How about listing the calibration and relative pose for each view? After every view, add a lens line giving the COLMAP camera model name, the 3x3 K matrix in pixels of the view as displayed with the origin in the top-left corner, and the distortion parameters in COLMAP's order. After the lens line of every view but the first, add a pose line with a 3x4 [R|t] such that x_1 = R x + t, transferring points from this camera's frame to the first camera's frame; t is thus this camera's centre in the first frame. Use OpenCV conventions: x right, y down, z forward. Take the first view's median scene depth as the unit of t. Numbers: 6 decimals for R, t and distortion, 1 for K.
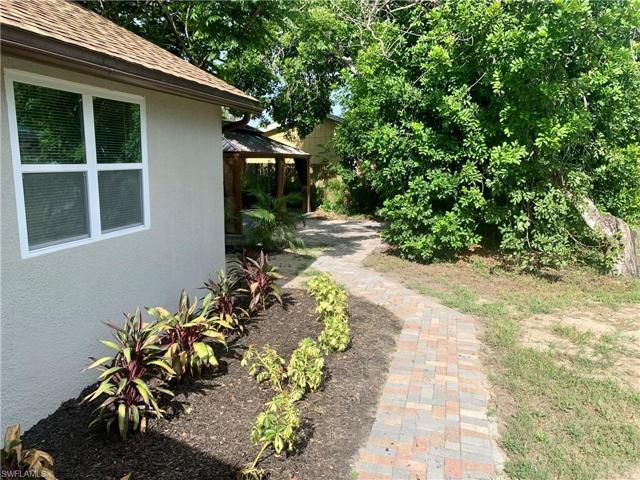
lens RADIAL K [[498.6, 0, 320.0], [0, 498.6, 240.0], [0, 0, 1]] dist [0.033371, -0.044977]
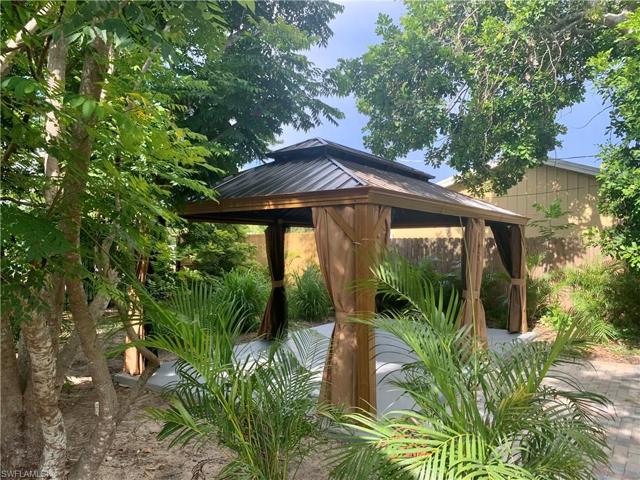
lens RADIAL K [[498.6, 0, 320.0], [0, 498.6, 240.0], [0, 0, 1]] dist [0.033371, -0.044977]
pose [[0.947755, -0.027414, -0.317818, -0.053914], [-0.022148, 0.988241, -0.151292, -0.063450], [0.318229, 0.150427, 0.936003, 0.428275]]
